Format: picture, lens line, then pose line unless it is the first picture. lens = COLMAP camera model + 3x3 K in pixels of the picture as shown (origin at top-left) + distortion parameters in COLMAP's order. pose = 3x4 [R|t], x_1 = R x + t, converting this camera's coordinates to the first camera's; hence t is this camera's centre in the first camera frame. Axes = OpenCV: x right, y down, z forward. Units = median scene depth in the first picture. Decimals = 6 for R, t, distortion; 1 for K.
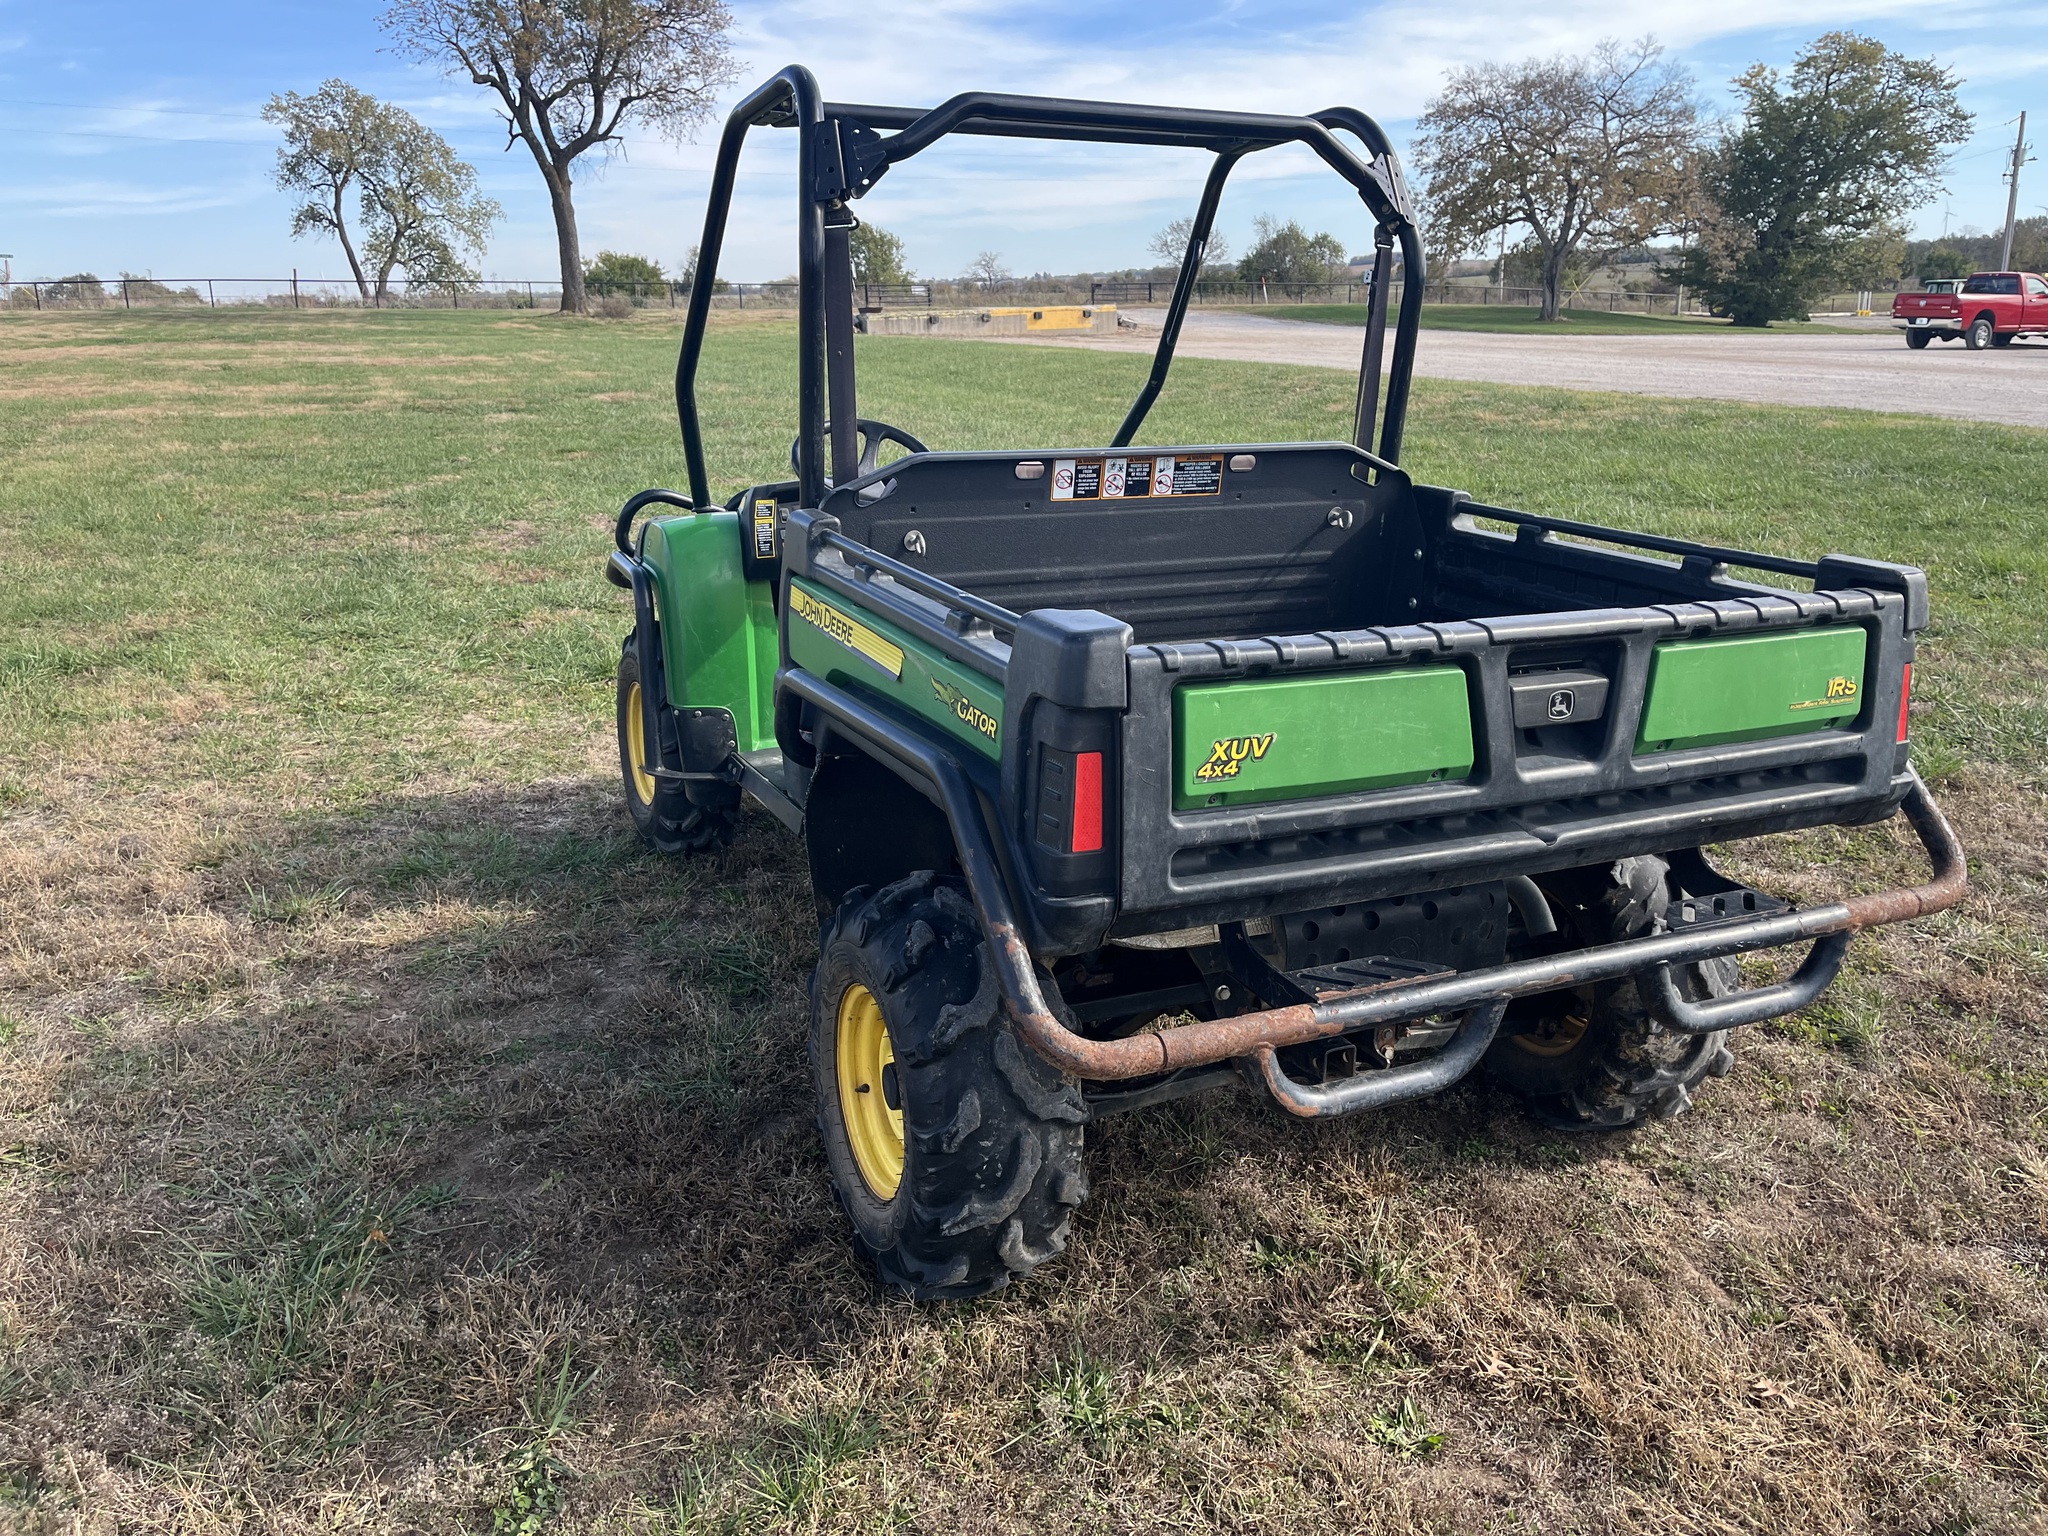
lens RADIAL K [[1547.1, 0, 1019.9], [0, 1547.1, 772.6], [0, 0, 1]] dist [0.058900, -0.085061]
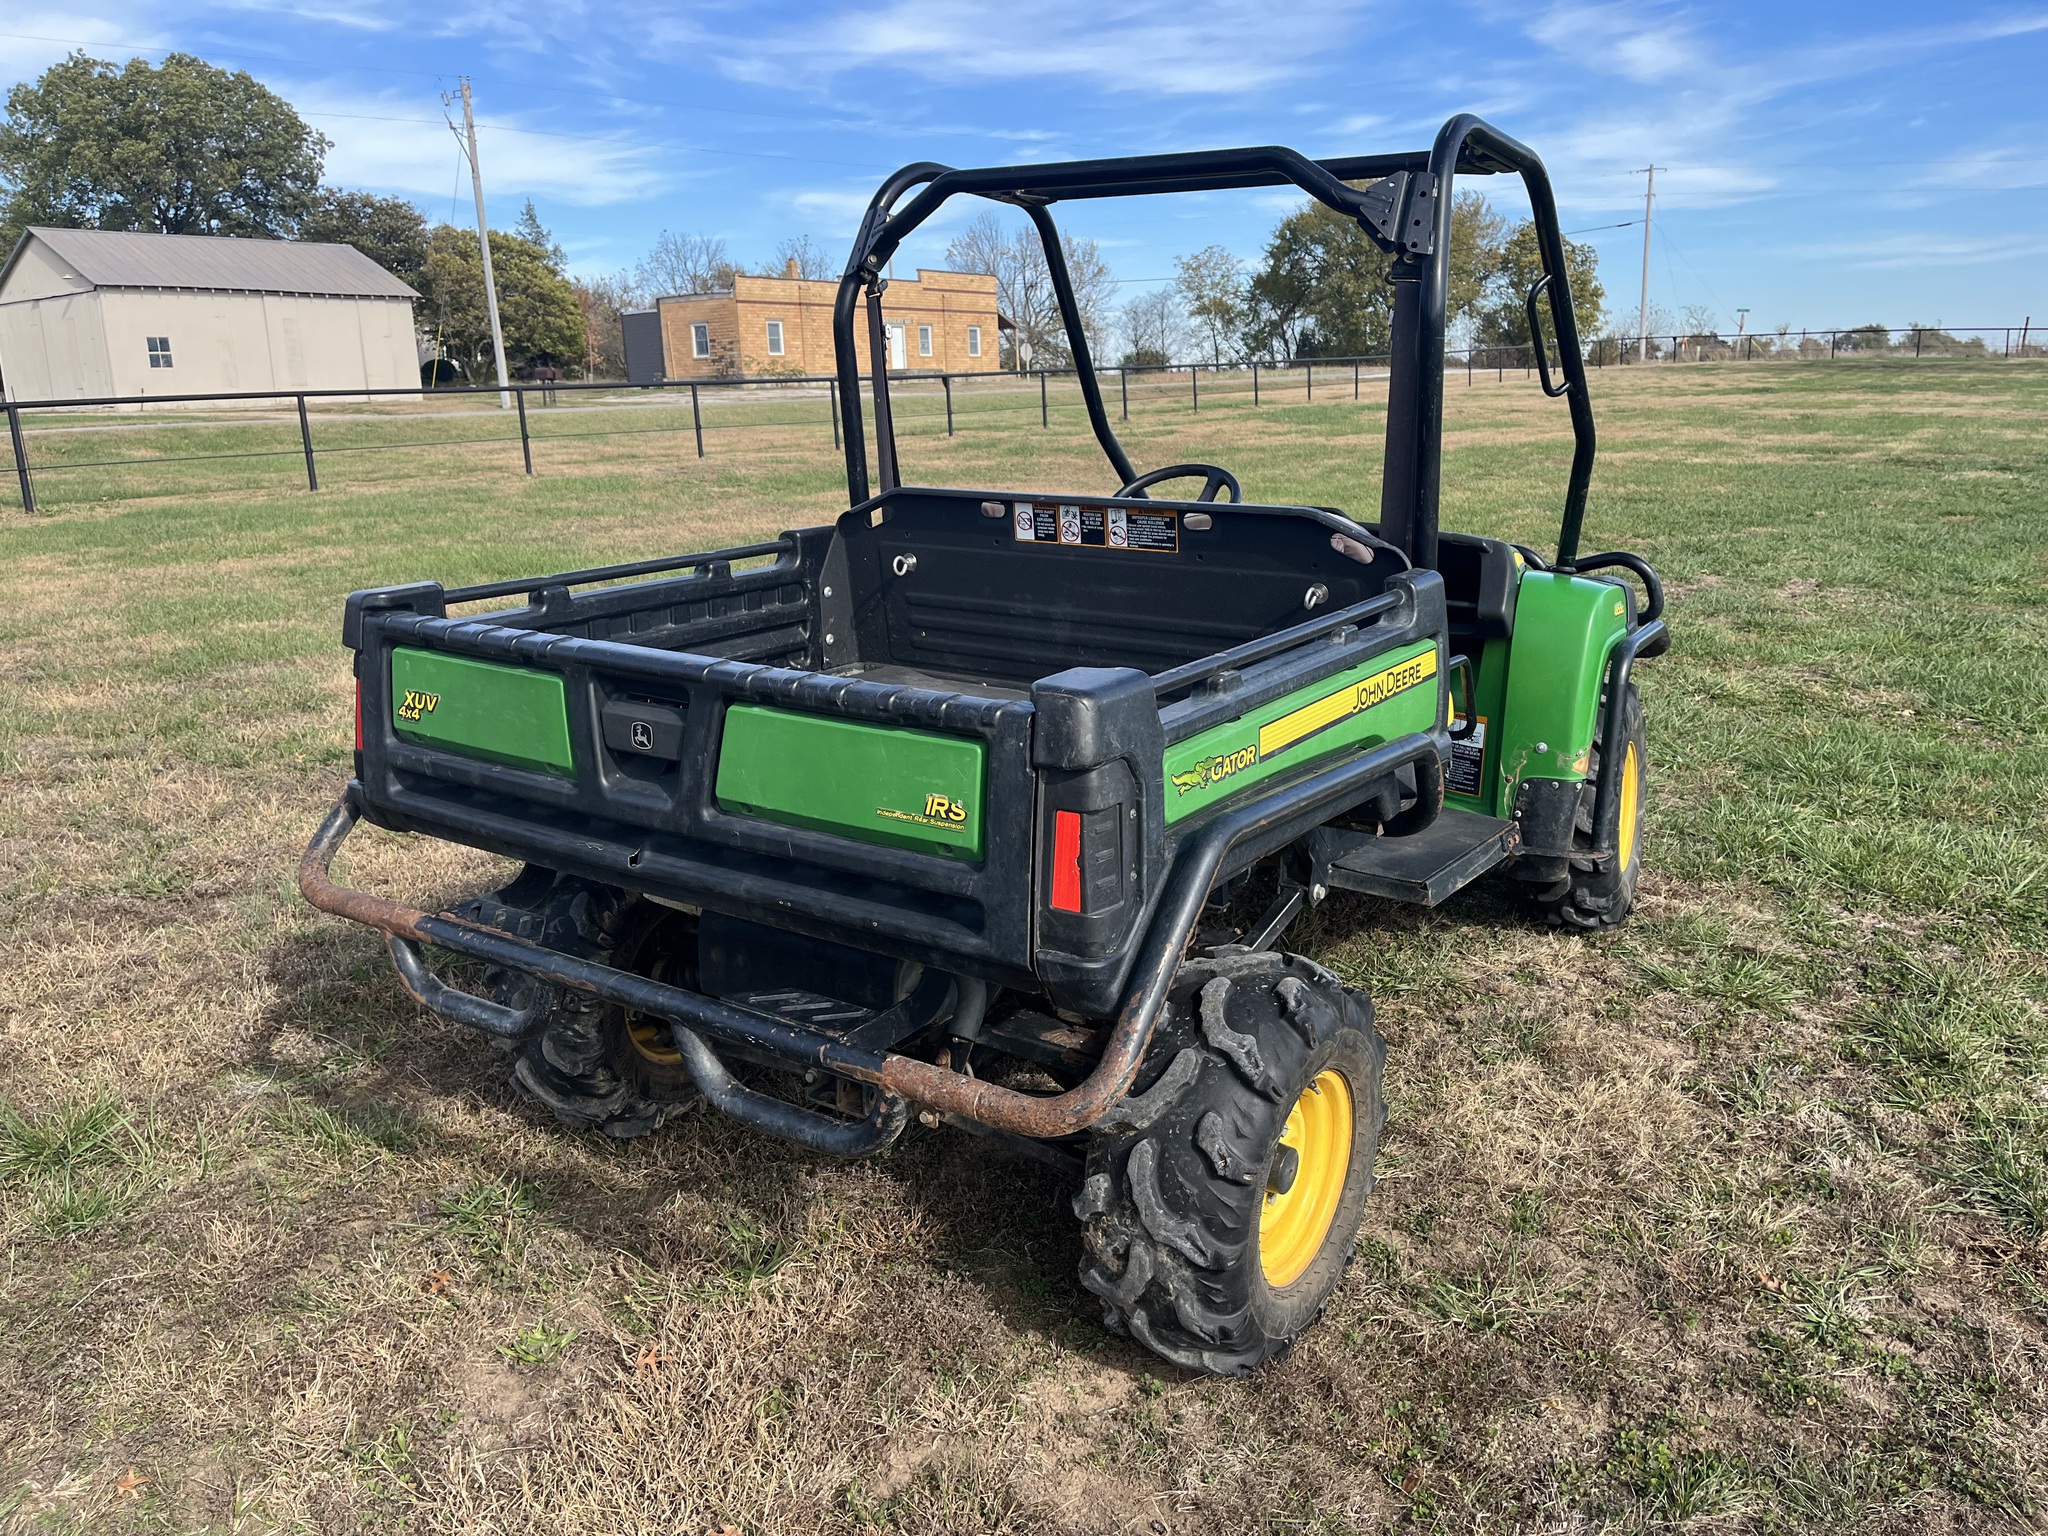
lens RADIAL K [[1547.1, 0, 1016.1], [0, 1547.1, 766.0], [0, 0, 1]] dist [0.058900, -0.085061]
pose [[0.529984, 0.204336, -0.823021, 0.129253], [-0.231943, 0.968456, 0.091084, -0.017049], [0.815671, 0.142621, 0.560661, 0.059547]]
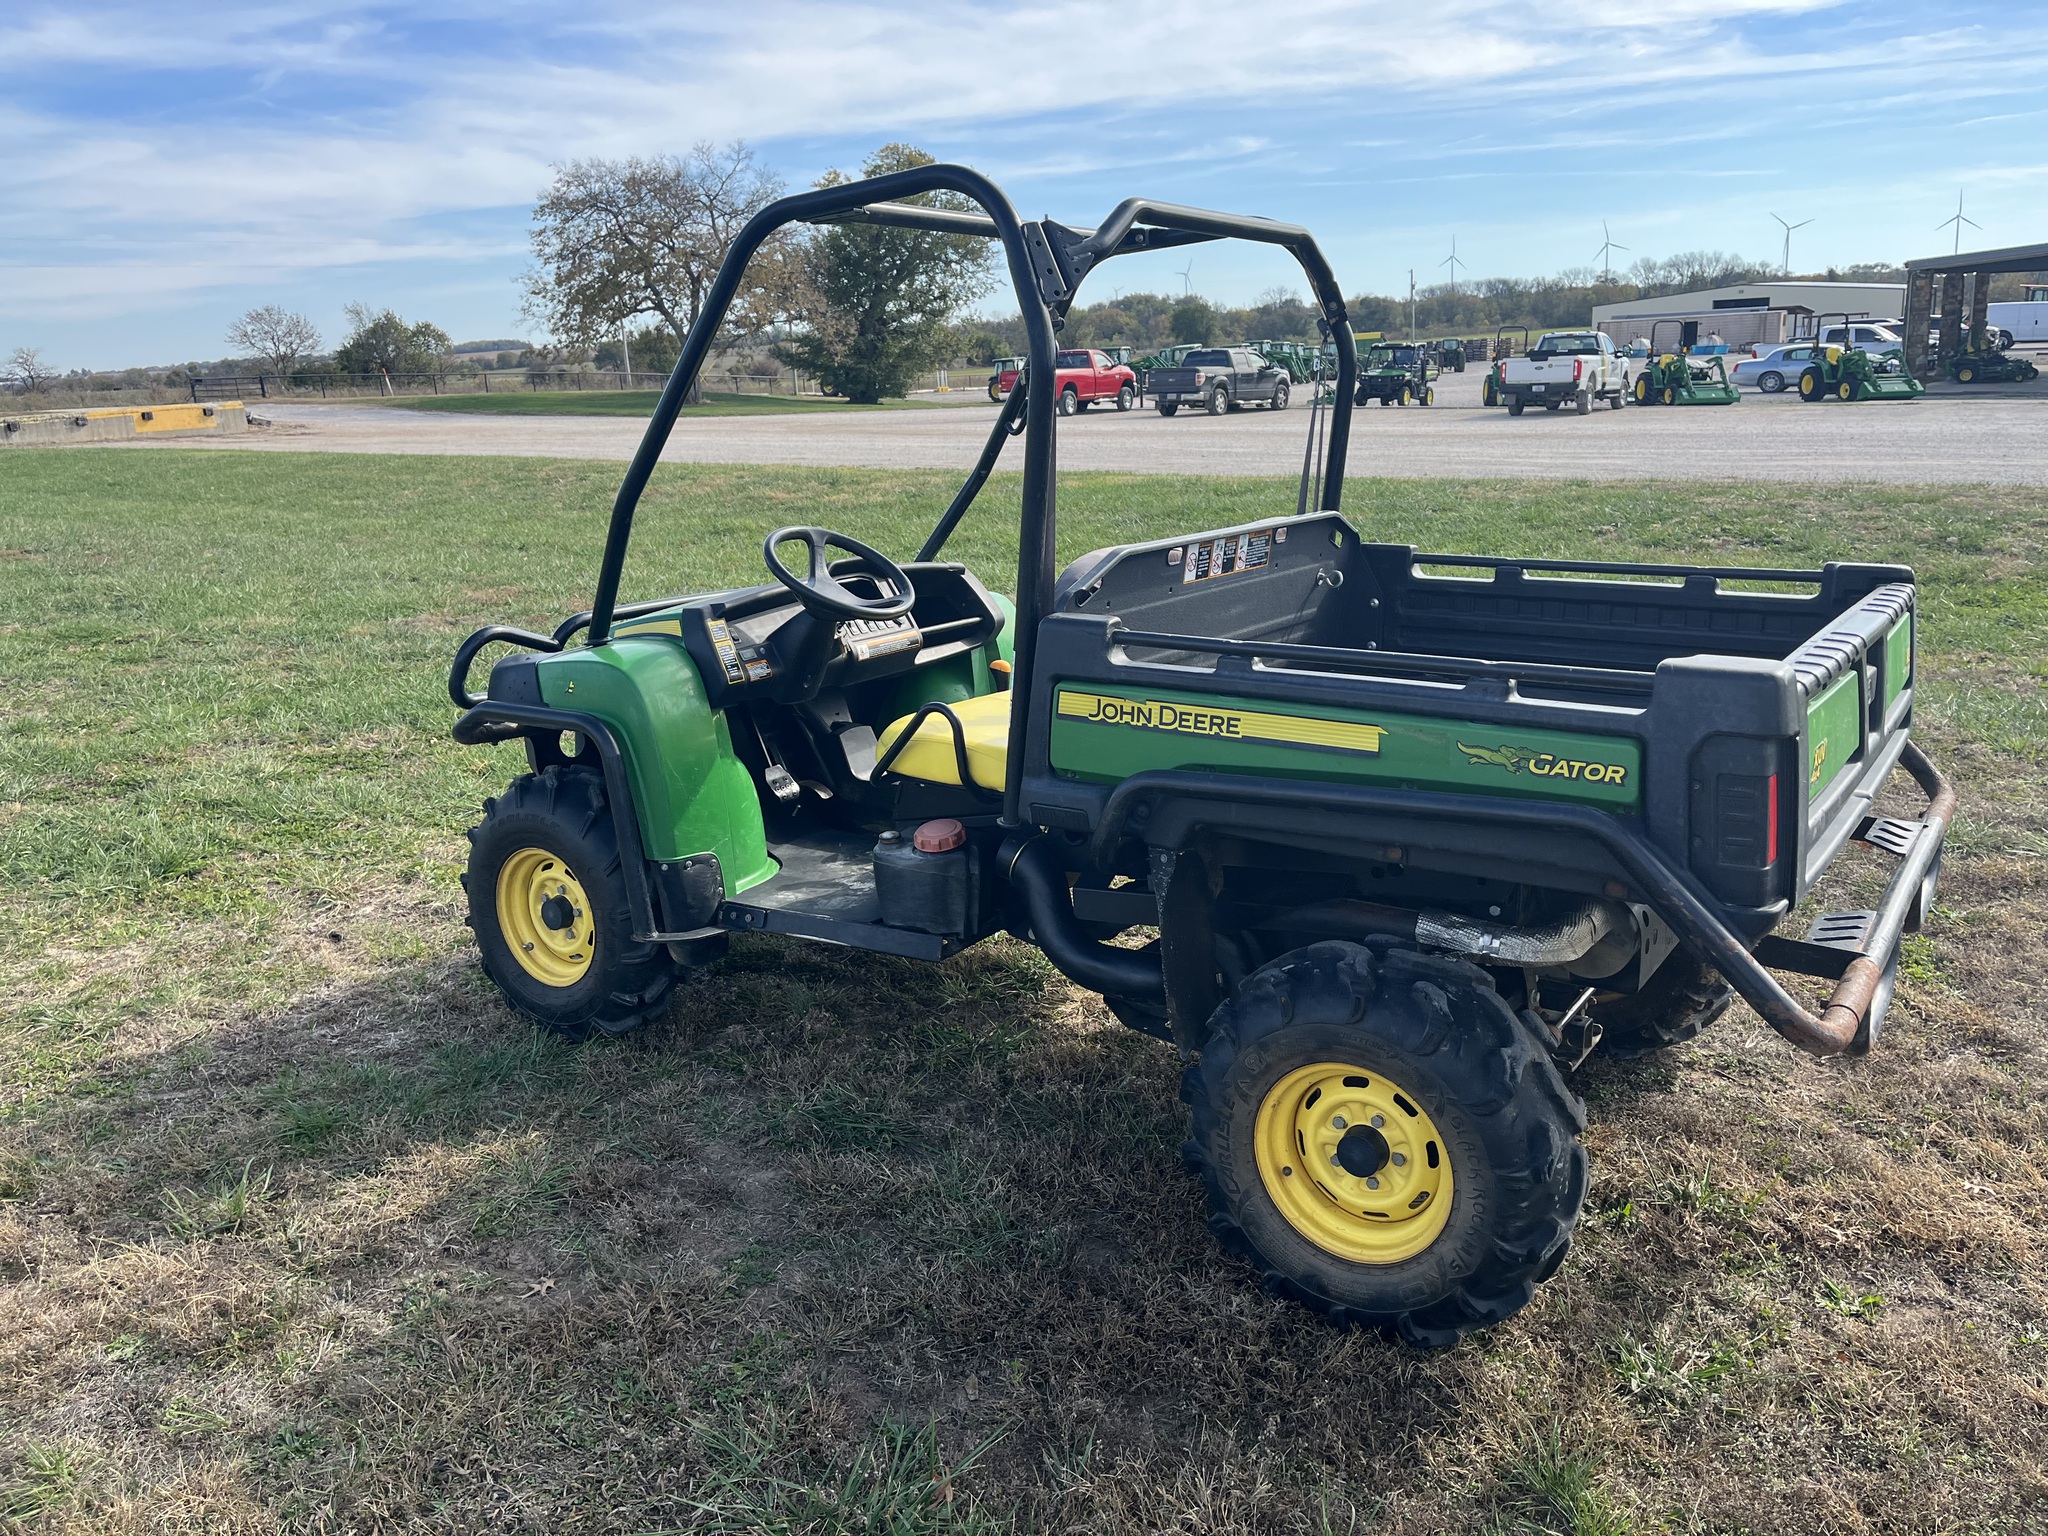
lens RADIAL K [[1547.1, 0, 1018.4], [0, 1547.1, 779.7], [0, 0, 1]] dist [0.058900, -0.085061]
pose [[0.855743, -0.156325, 0.493220, -0.084833], [0.179300, 0.983794, 0.000723, -0.009350], [-0.485340, 0.087816, 0.869904, 0.022520]]
